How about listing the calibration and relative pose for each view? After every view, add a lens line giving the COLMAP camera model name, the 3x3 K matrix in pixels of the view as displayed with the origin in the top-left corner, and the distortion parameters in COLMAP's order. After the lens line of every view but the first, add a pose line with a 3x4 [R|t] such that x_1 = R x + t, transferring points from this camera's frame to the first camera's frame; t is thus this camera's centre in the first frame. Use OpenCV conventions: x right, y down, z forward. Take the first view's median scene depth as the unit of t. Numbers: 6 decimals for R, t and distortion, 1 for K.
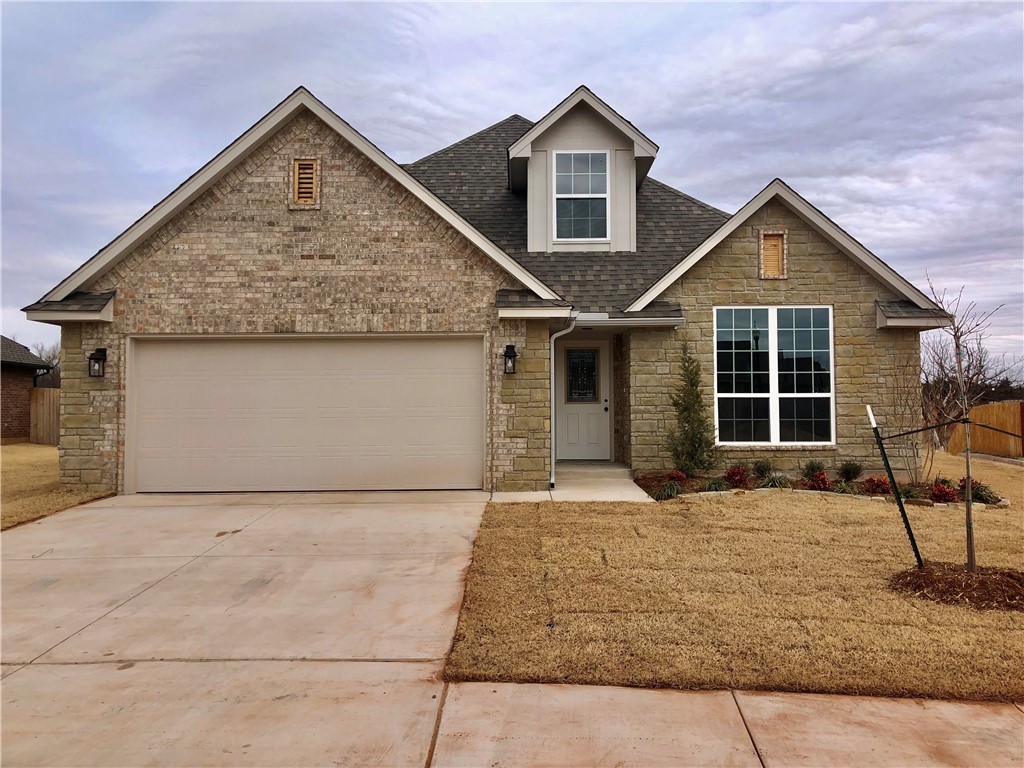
lens RADIAL K [[833.4, 0, 516.6], [0, 833.4, 378.8], [0, 0, 1]] dist [0.049367, -0.059773]
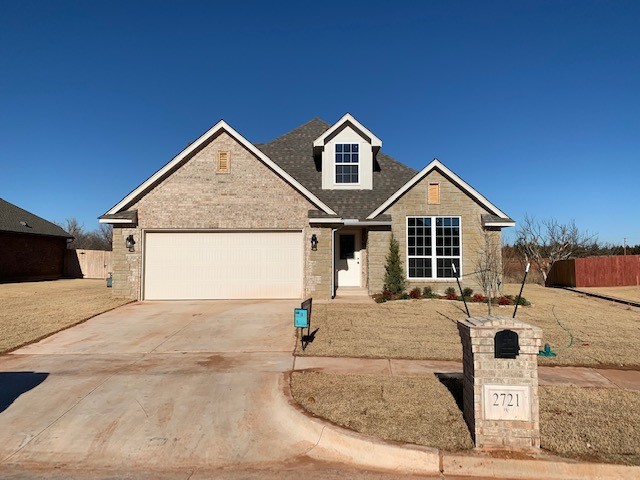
lens RADIAL K [[487.6, 0, 320.0], [0, 487.6, 240.0], [0, 0, 1]] dist [0.082362, -0.110075]
pose [[0.999907, 0.005639, 0.012424, -0.007358], [-0.005590, 0.999976, -0.004025, -0.018475], [-0.012446, 0.003955, 0.999915, -0.288821]]
